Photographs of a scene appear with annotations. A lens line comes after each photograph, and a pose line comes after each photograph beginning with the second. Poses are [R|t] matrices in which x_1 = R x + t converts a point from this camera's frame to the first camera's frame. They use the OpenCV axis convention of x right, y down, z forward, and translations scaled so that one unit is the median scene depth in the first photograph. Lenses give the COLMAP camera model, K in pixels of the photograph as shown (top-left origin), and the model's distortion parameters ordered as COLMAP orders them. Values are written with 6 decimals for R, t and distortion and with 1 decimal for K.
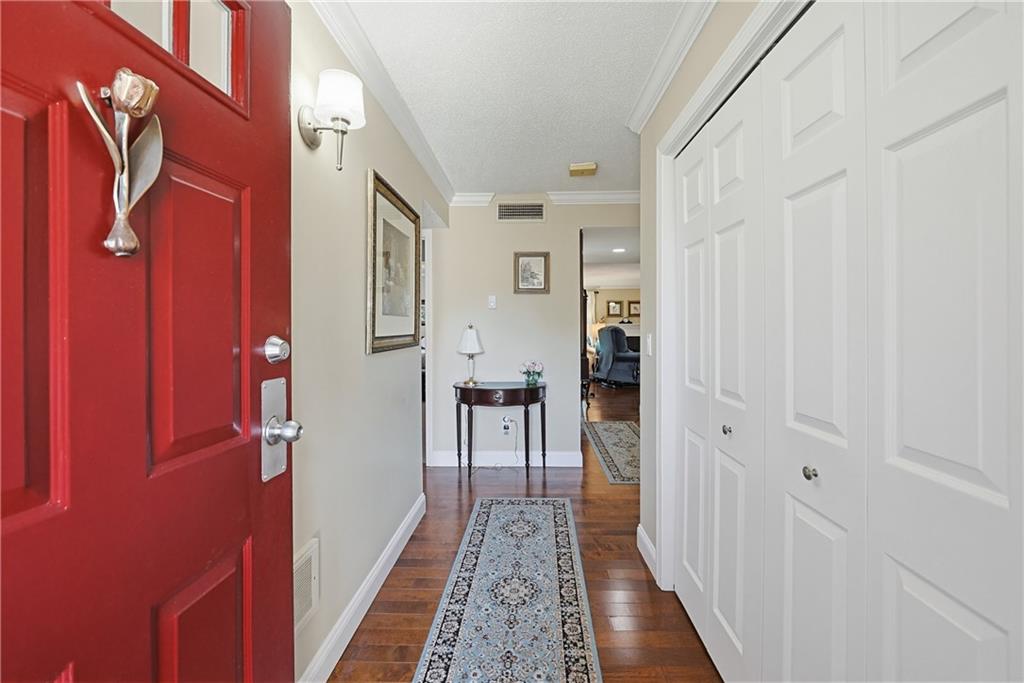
lens RADIAL K [[433.2, 0, 511.5], [0, 433.2, 334.4], [0, 0, 1]] dist [-0.005345, 0.000373]
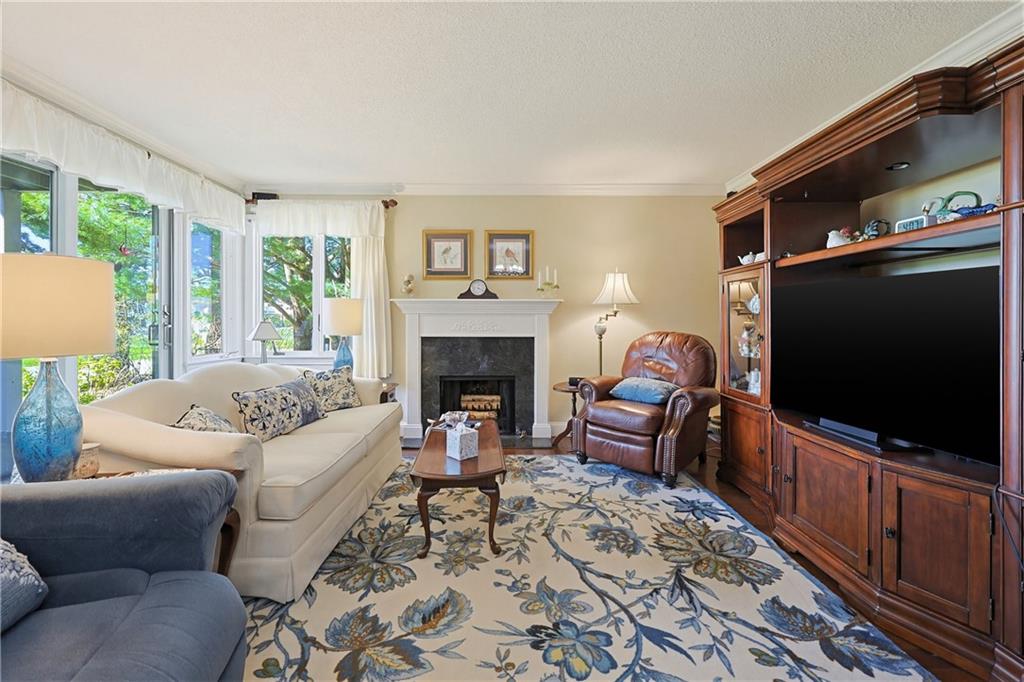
lens RADIAL K [[433.2, 0, 512.1], [0, 433.2, 321.7], [0, 0, 1]] dist [-0.005345, 0.000373]
pose [[0.998856, 0.002776, 0.047736, 0.272612], [-0.002709, 0.999995, -0.001476, -0.006777], [-0.047740, 0.001345, 0.998859, 0.664413]]
